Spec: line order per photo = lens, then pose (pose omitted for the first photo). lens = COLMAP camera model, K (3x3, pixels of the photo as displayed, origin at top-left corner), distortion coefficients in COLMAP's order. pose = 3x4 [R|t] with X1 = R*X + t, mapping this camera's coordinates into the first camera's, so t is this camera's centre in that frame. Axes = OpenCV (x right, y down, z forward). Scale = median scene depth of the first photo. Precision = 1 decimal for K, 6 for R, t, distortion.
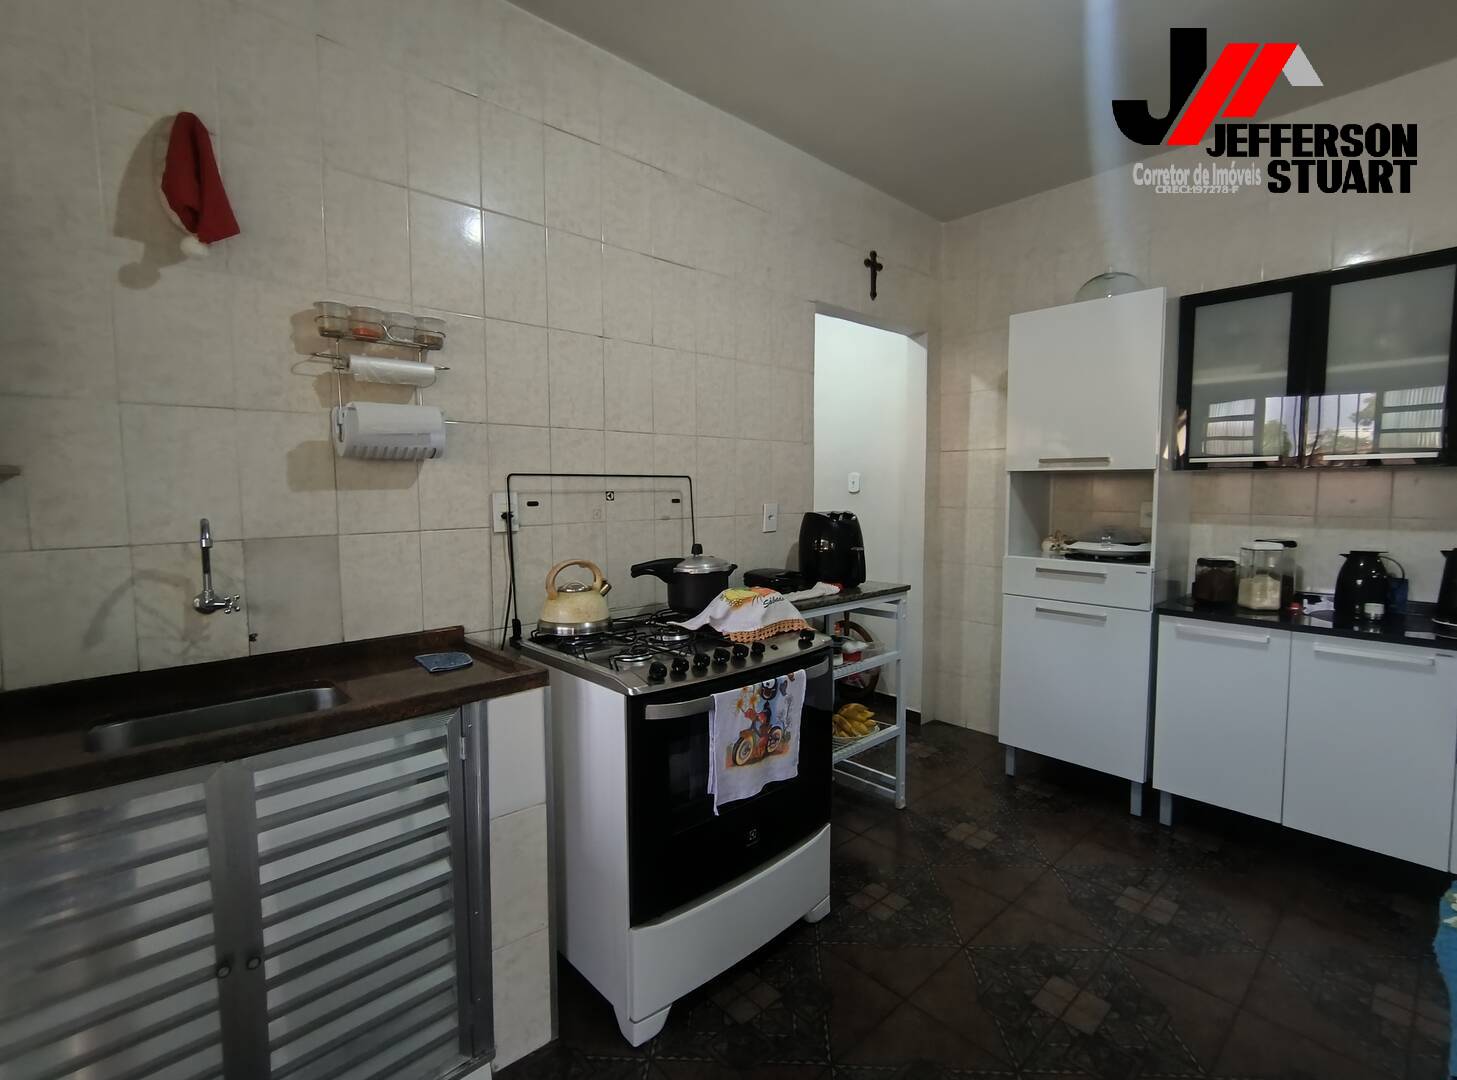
lens RADIAL K [[668.7, 0, 728.6], [0, 668.7, 536.3], [0, 0, 1]] dist [-0.007450, 0.000181]
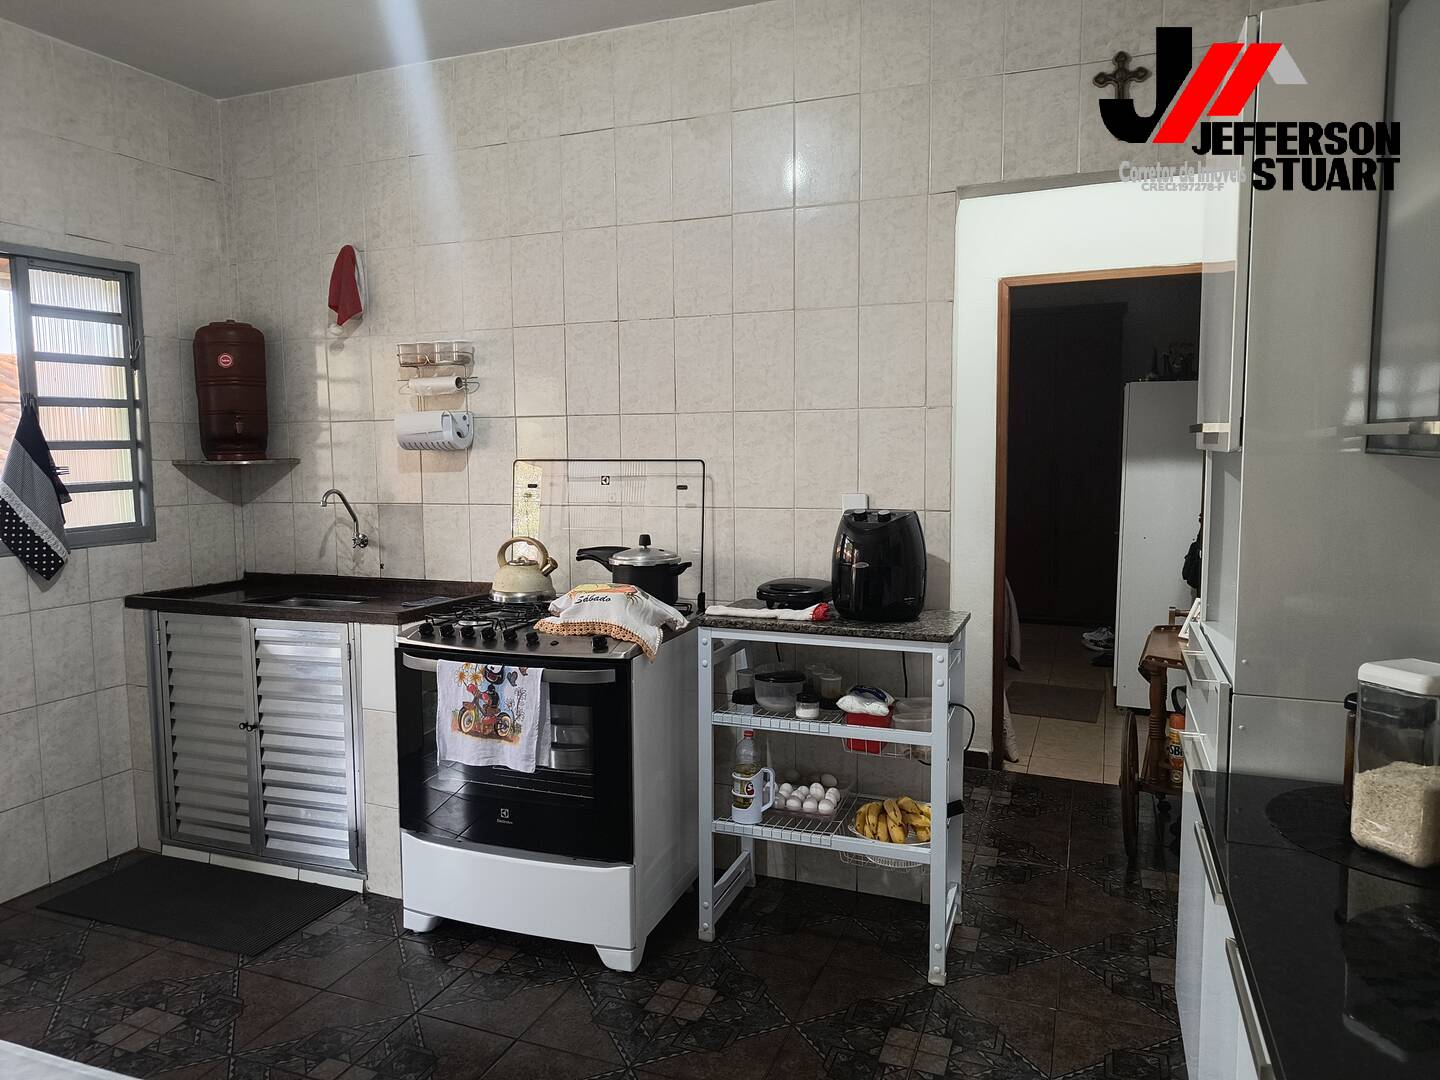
lens RADIAL K [[981.2, 0, 724.7], [0, 981.2, 538.0], [0, 0, 1]] dist [0.040587, -0.046459]
pose [[0.449181, 0.082660, -0.889609, 1.515474], [-0.058921, 0.996284, 0.062821, -0.095313], [0.891496, 0.024198, 0.452382, 0.601735]]
